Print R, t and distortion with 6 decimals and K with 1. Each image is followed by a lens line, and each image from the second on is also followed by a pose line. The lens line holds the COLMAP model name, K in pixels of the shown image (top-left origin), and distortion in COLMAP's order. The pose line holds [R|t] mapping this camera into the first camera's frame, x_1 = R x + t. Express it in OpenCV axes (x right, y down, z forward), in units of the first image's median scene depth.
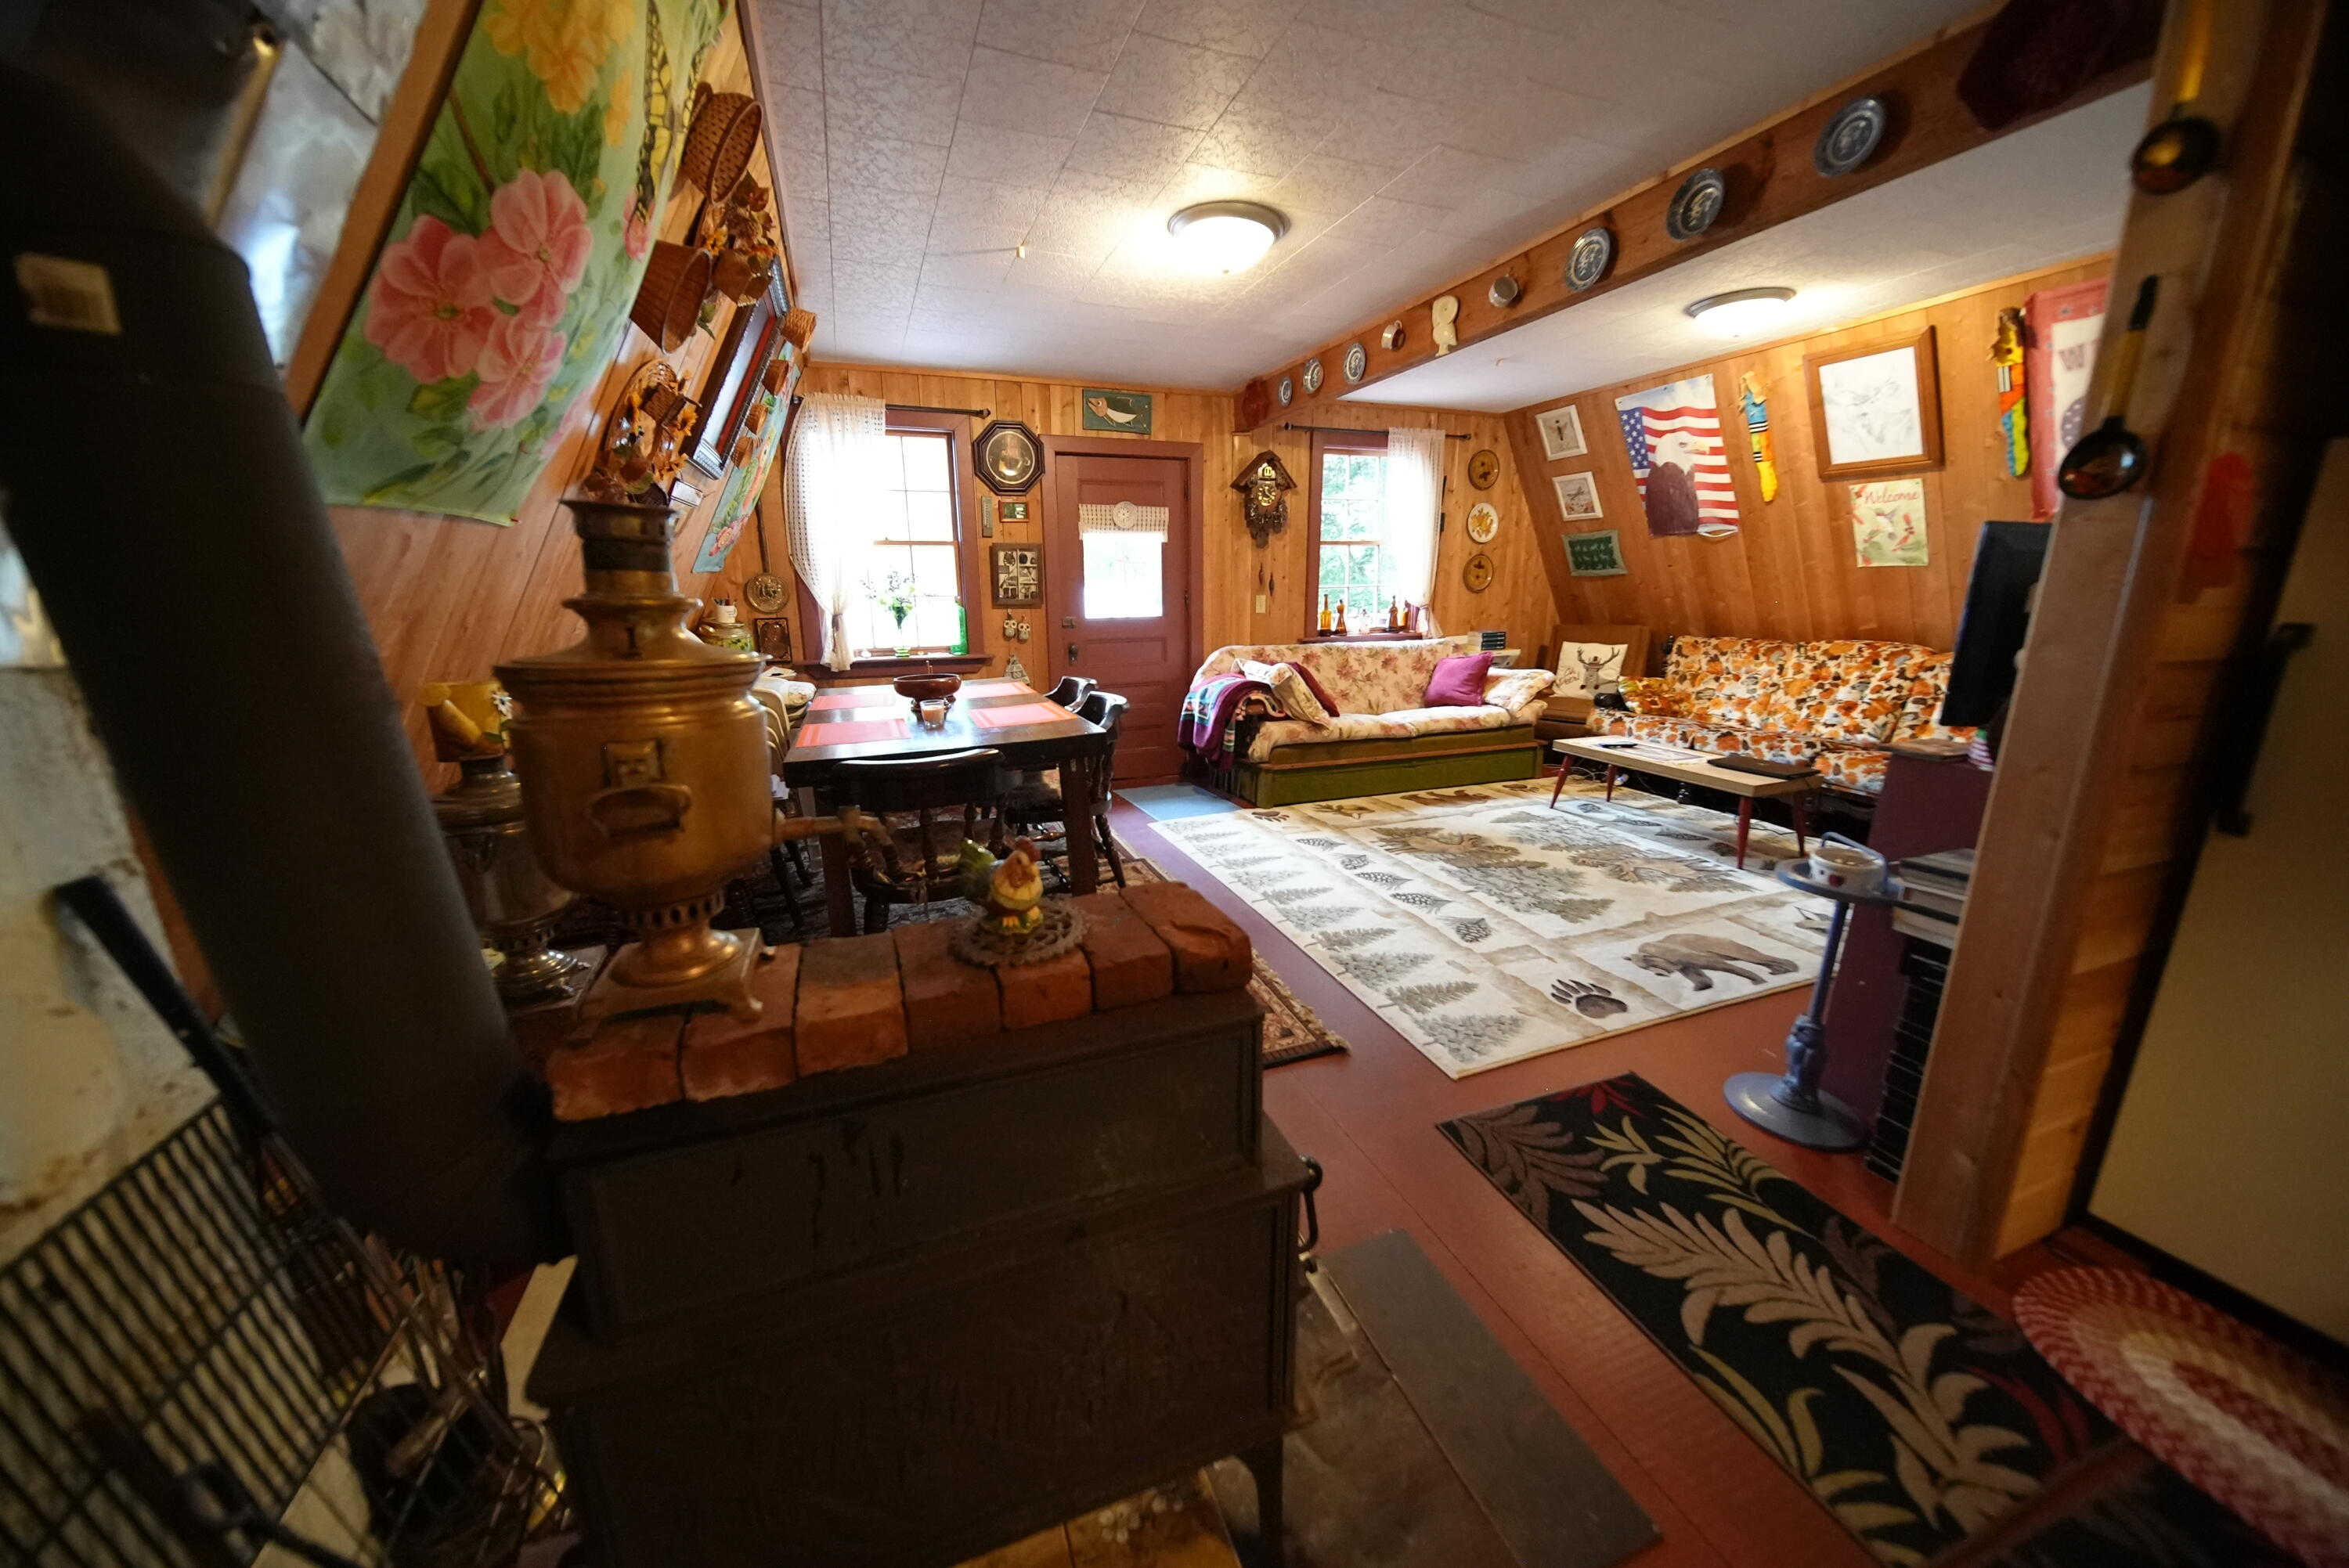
lens RADIAL K [[820.5, 0, 1174.5], [0, 820.5, 784.0], [0, 0, 1]] dist [-0.001220, -0.000148]
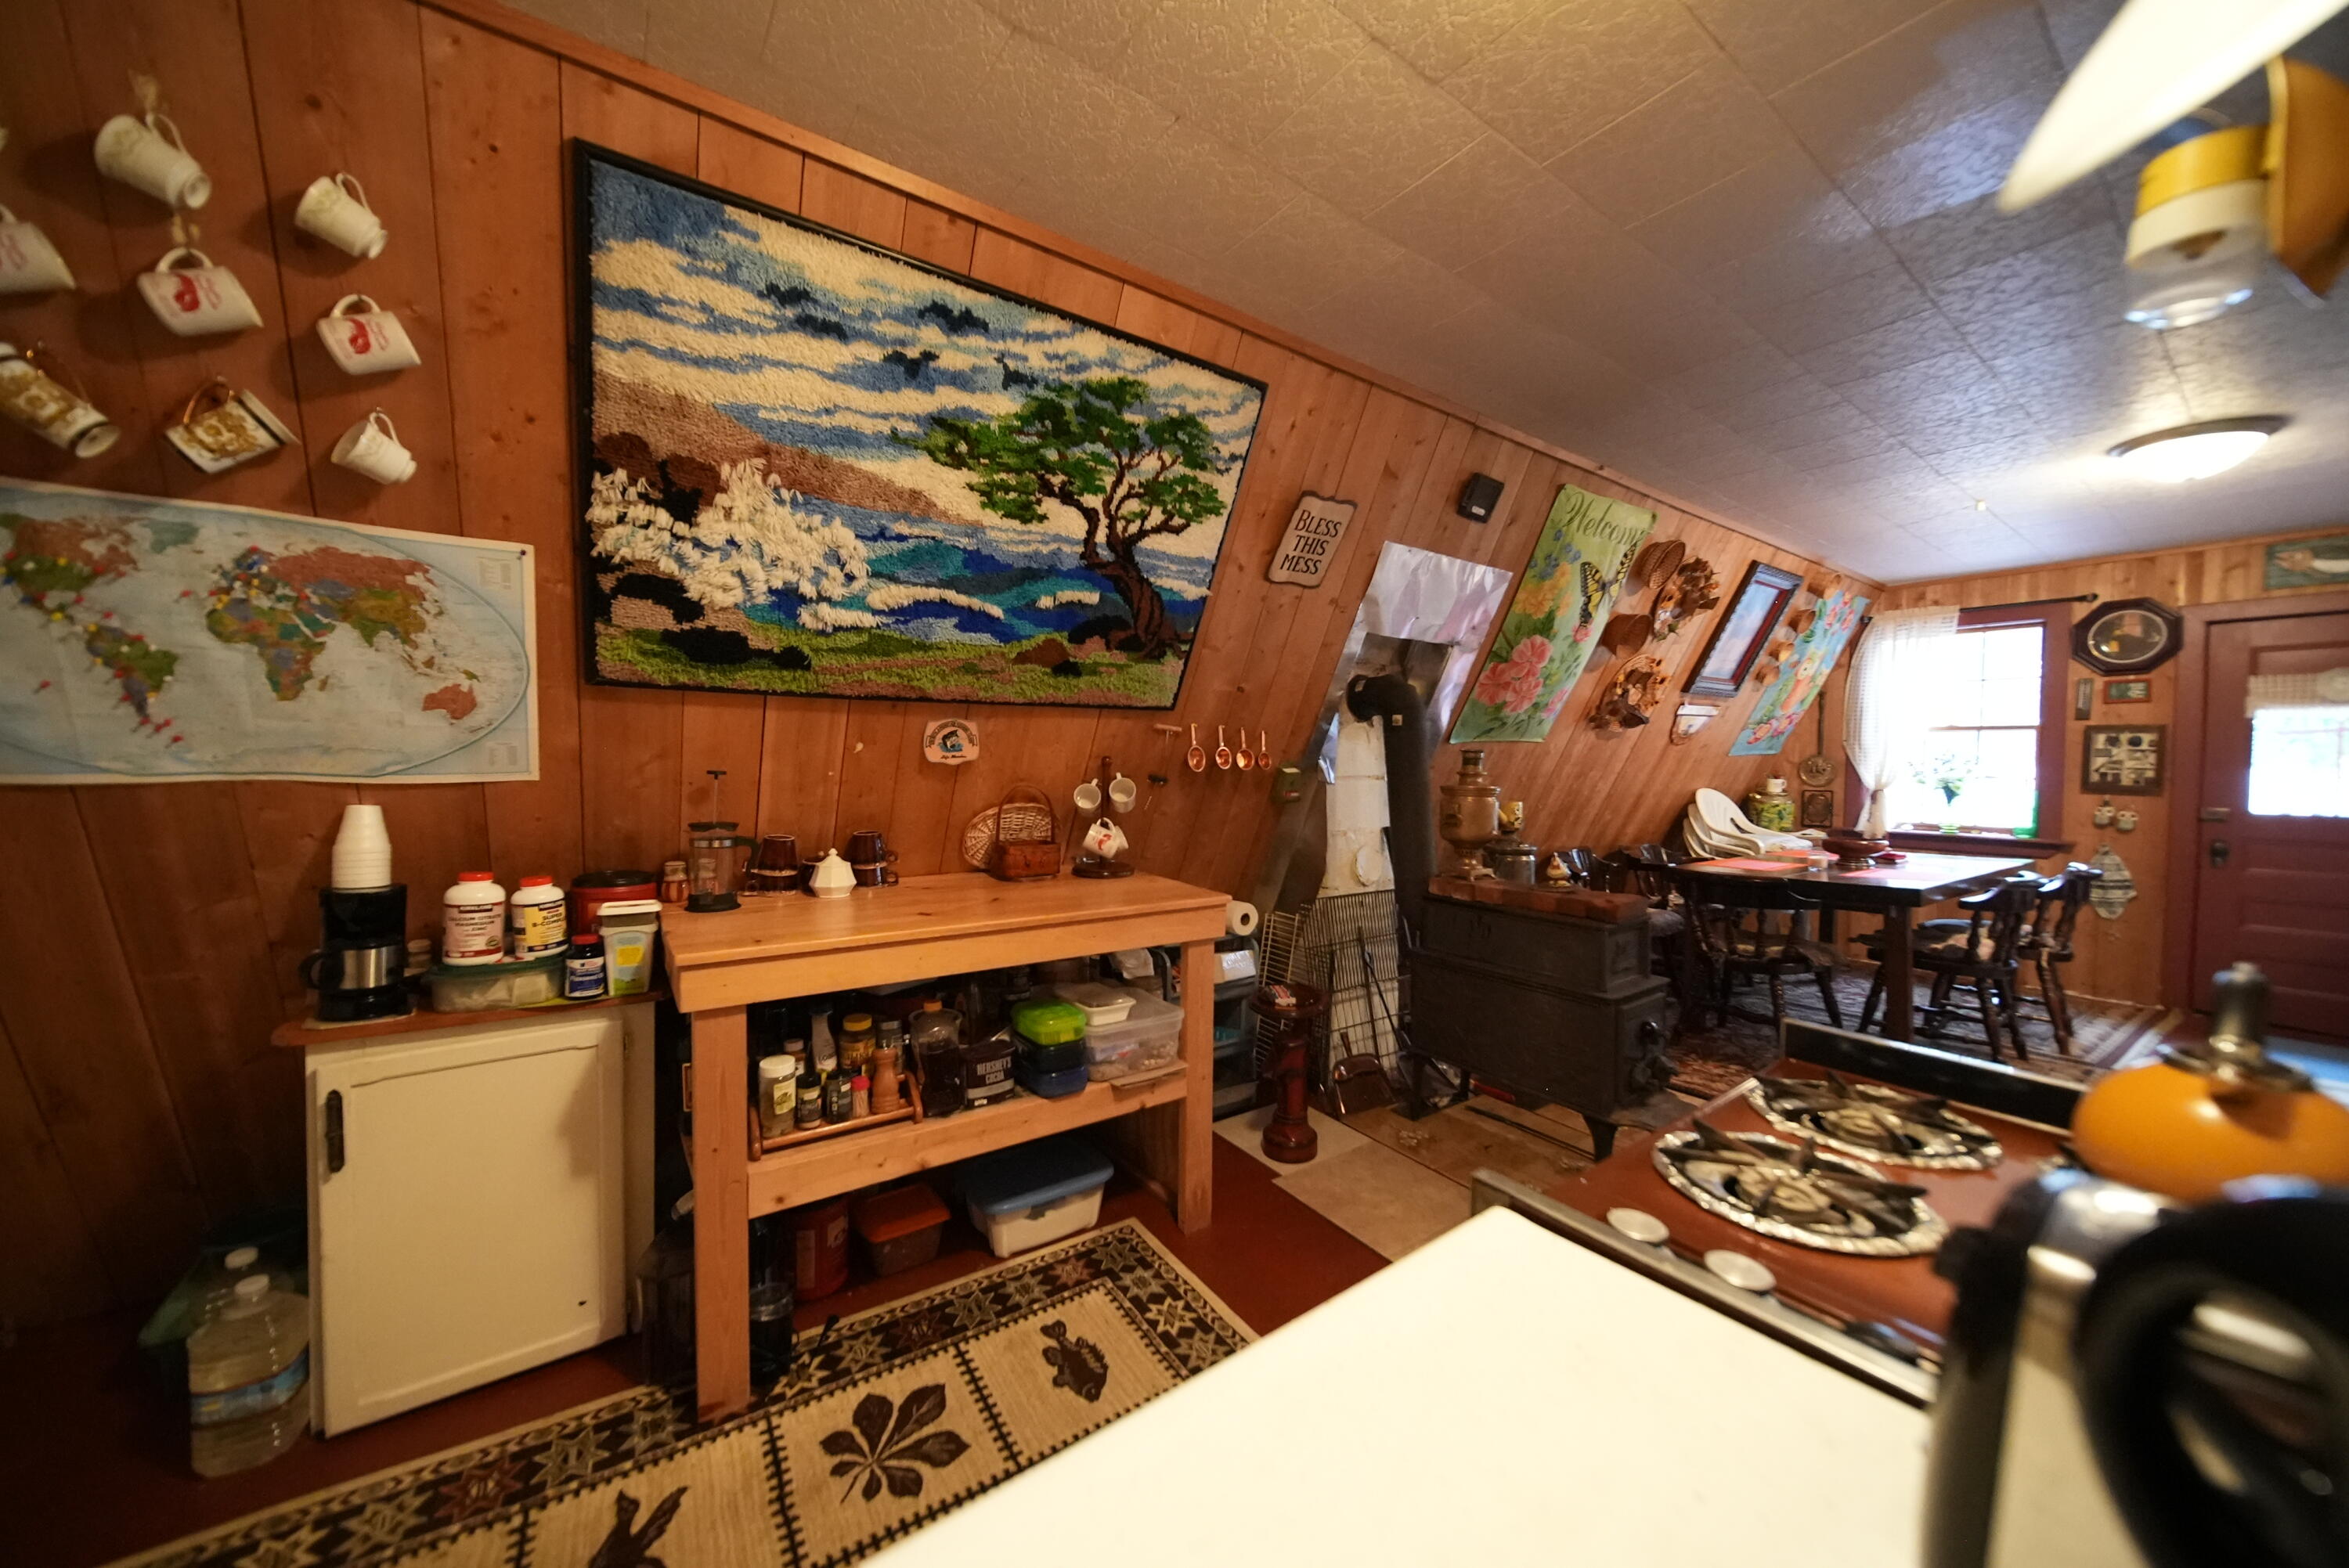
lens RADIAL K [[820.5, 0, 1174.5], [0, 820.5, 784.0], [0, 0, 1]] dist [-0.001220, -0.000148]
pose [[0.247028, 0.043082, -0.968050, 0.438093], [-0.237834, 0.971149, -0.017471, 0.037715], [0.939368, 0.234552, 0.250147, -0.207236]]
